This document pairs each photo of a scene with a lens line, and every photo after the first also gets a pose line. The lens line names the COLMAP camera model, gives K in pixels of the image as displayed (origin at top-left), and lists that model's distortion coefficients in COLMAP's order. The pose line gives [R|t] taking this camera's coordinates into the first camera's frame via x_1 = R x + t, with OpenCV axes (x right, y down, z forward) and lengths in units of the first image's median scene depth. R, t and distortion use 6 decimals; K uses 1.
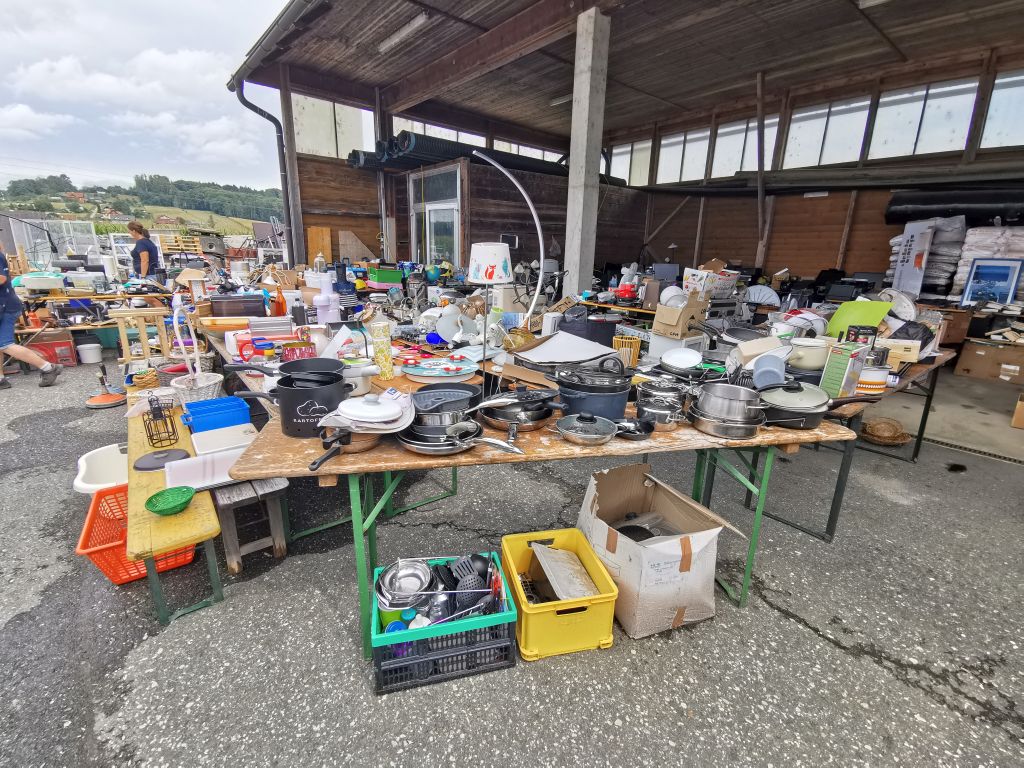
lens RADIAL K [[474.7, 0, 516.5], [0, 474.7, 384.4], [0, 0, 1]] dist [0.022689, -0.012561]
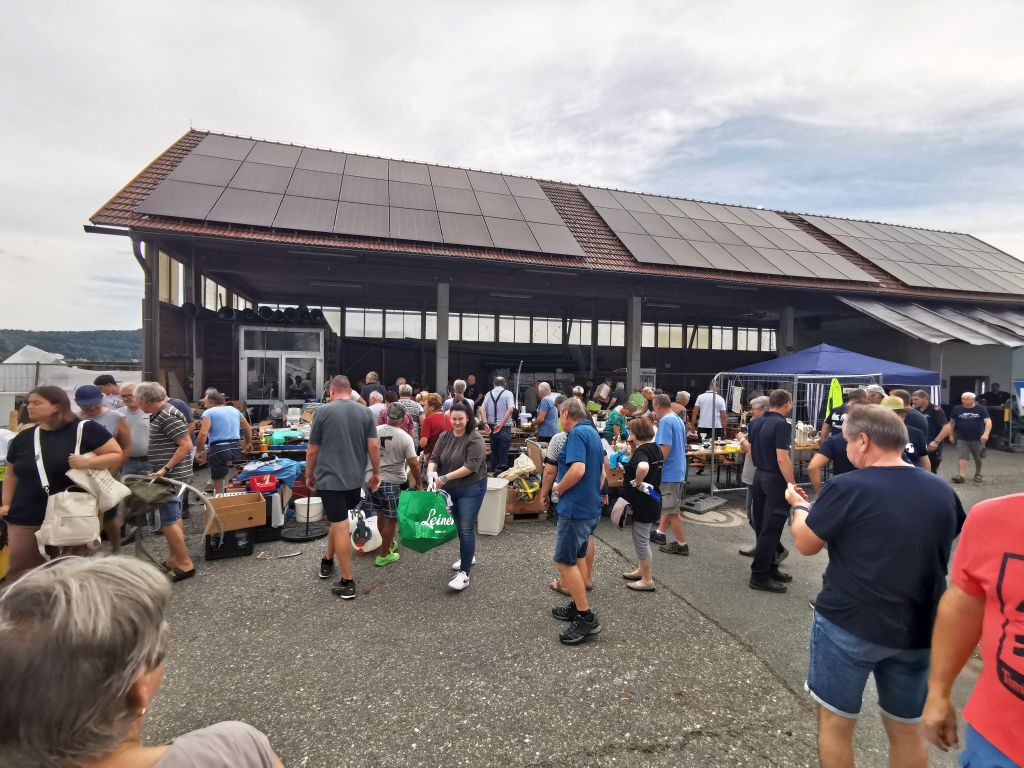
lens RADIAL K [[474.7, 0, 516.5], [0, 474.7, 384.4], [0, 0, 1]] dist [0.022689, -0.012561]
pose [[0.390071, -0.039683, 0.919929, -1.094449], [0.236053, 0.969993, -0.058249, -0.076165], [-0.890013, 0.239873, 0.387733, -0.022235]]
